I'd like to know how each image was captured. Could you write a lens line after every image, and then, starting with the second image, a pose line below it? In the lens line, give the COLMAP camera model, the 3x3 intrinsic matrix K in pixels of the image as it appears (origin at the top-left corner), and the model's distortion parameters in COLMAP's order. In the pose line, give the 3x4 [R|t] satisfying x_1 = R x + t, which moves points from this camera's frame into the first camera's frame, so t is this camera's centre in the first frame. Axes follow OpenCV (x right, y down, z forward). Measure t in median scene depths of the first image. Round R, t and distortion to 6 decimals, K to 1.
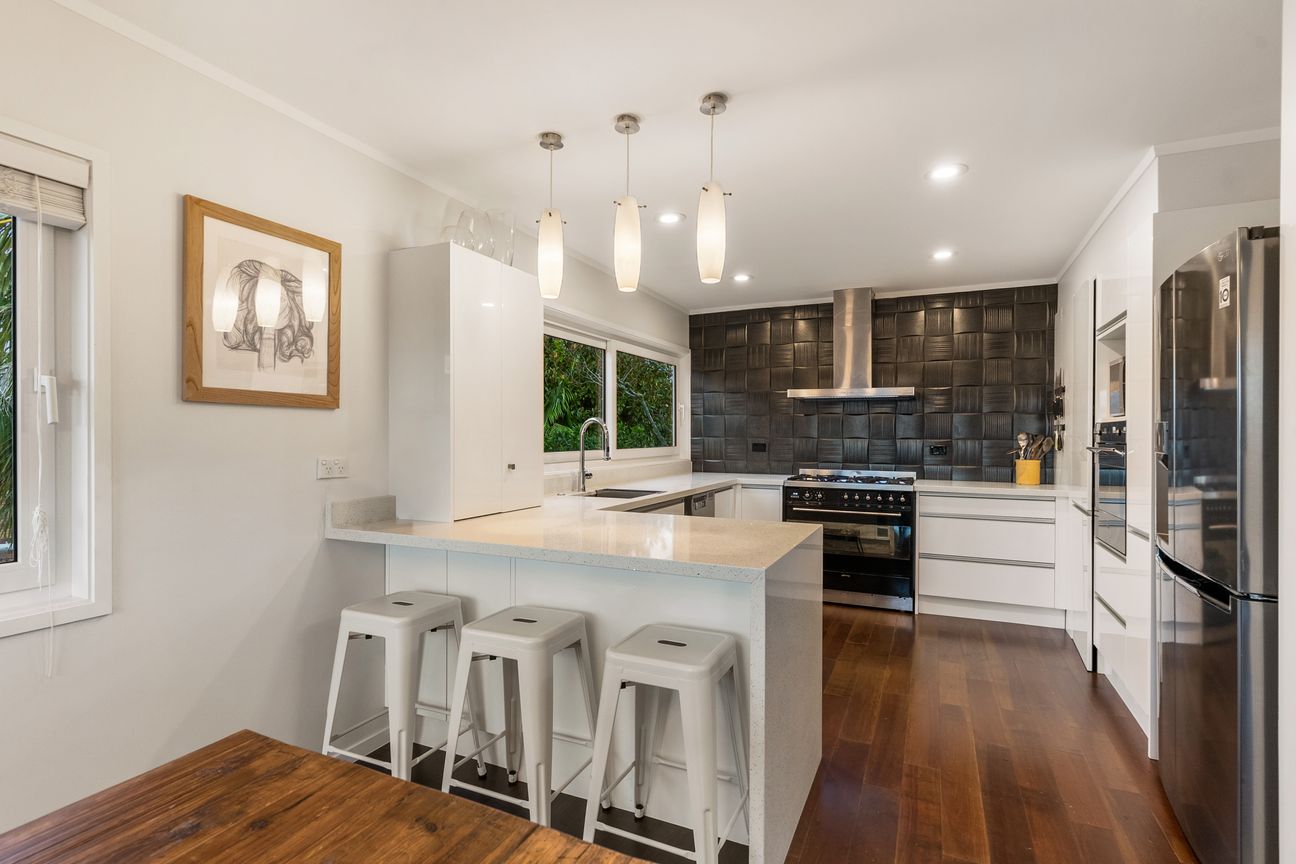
lens RADIAL K [[633.5, 0, 631.2], [0, 633.5, 438.9], [0, 0, 1]] dist [-0.000542, -0.020822]
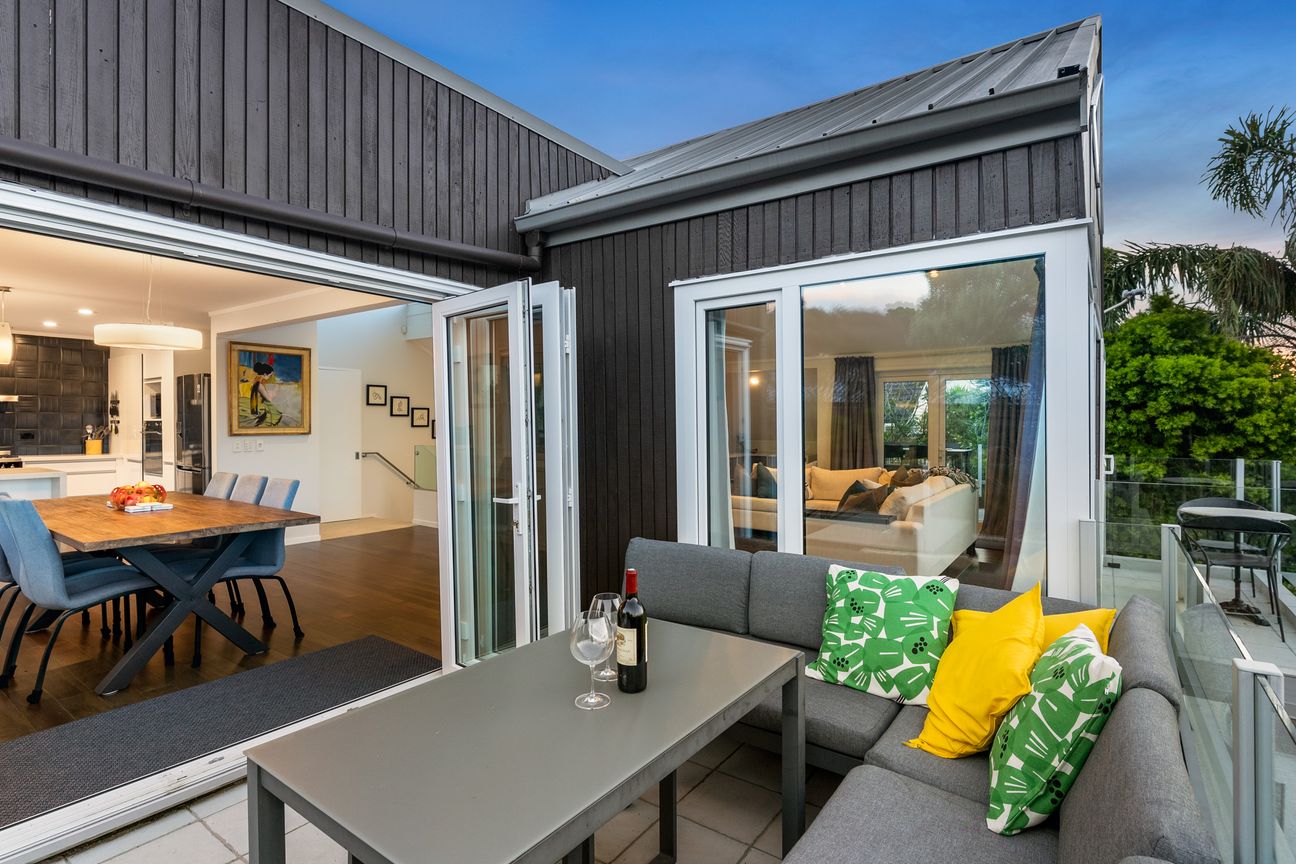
lens RADIAL K [[626.1, 0, 649.3], [0, 626.1, 428.5], [0, 0, 1]] dist [0.001524, 0.000330]
pose [[0.182551, -0.011555, 0.983128, -0.800068], [0.007617, 0.999918, 0.010338, -0.004841], [-0.983167, 0.005602, 0.182624, -0.835412]]
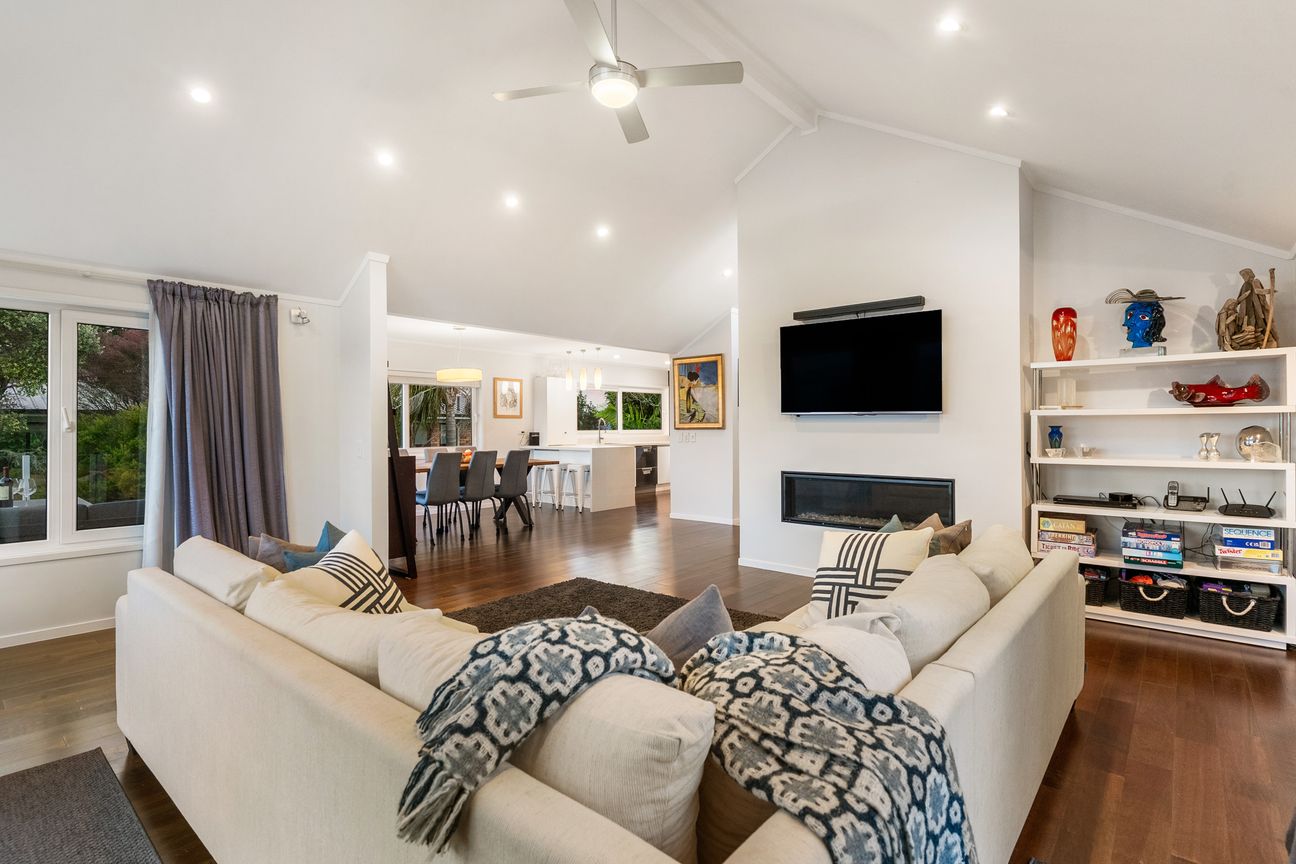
lens RADIAL K [[626.1, 0, 649.3], [0, 626.1, 428.5], [0, 0, 1]] dist [0.001524, 0.000330]
pose [[0.967899, -0.005280, -0.251283, 0.714318], [0.004926, 0.999986, -0.002038, 0.017928], [0.251290, 0.000734, 0.967912, -1.438826]]
